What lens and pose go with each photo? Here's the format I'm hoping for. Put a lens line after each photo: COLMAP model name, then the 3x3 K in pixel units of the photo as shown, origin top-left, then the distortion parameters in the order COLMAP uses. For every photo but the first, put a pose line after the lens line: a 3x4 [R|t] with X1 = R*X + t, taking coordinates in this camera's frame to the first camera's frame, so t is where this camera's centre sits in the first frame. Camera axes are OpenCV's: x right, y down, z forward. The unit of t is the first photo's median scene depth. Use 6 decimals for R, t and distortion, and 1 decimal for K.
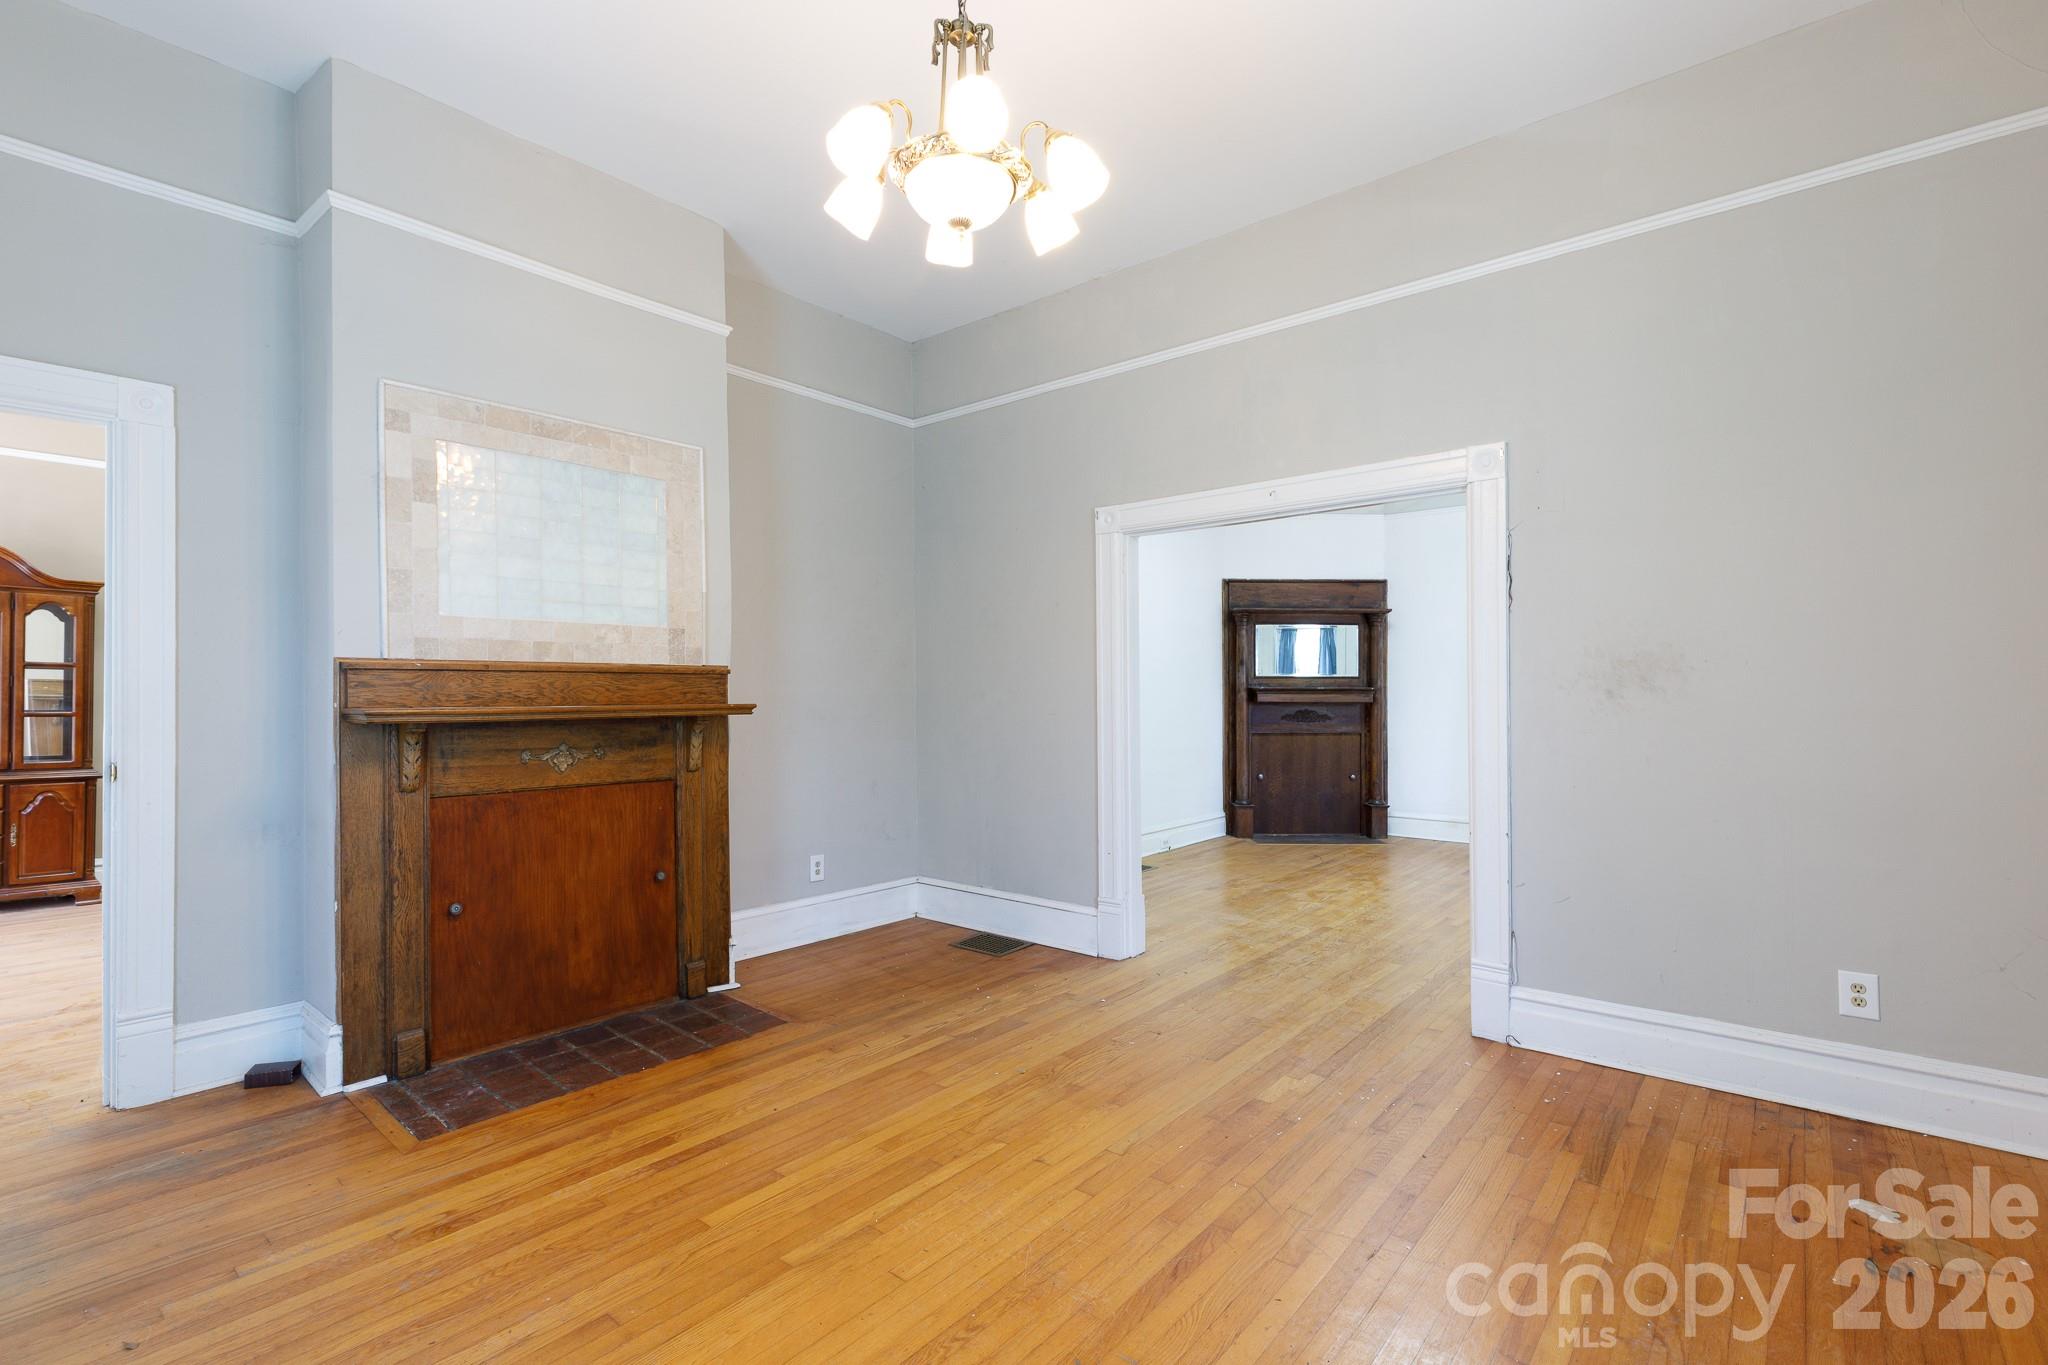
lens RADIAL K [[932.2, 0, 1029.2], [0, 932.2, 690.1], [0, 0, 1]] dist [0.004673, 0.000735]
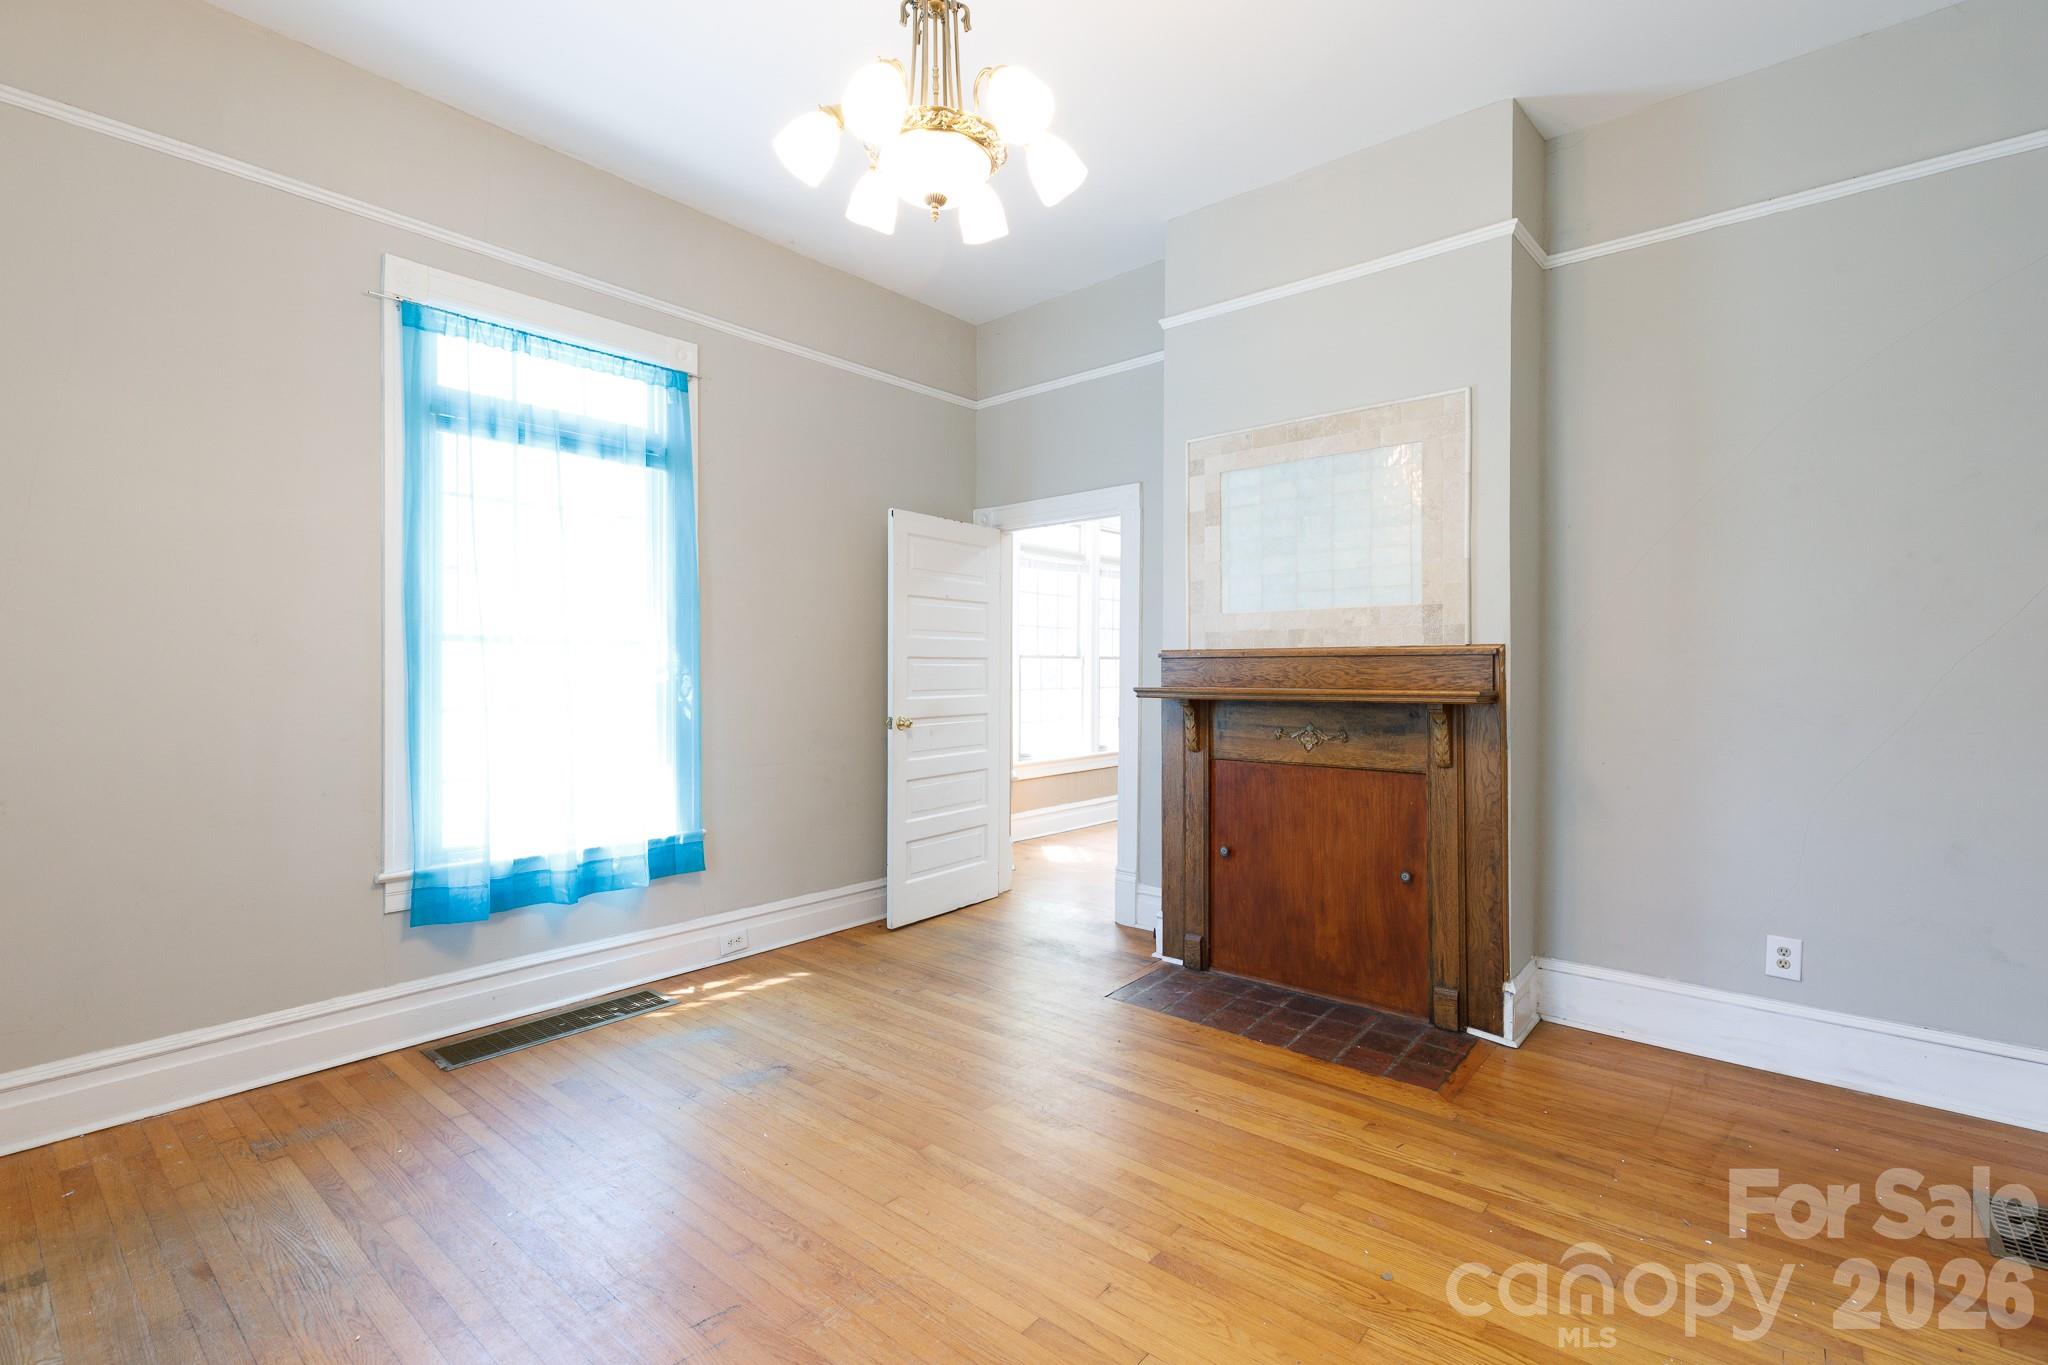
lens RADIAL K [[932.2, 0, 1016.9], [0, 932.2, 676.5], [0, 0, 1]] dist [0.004673, 0.000735]
pose [[-0.014477, 0.005463, -0.999880, 0.571469], [0.000357, 0.999985, 0.005458, -0.002723], [0.999895, -0.000278, -0.014478, 0.687150]]
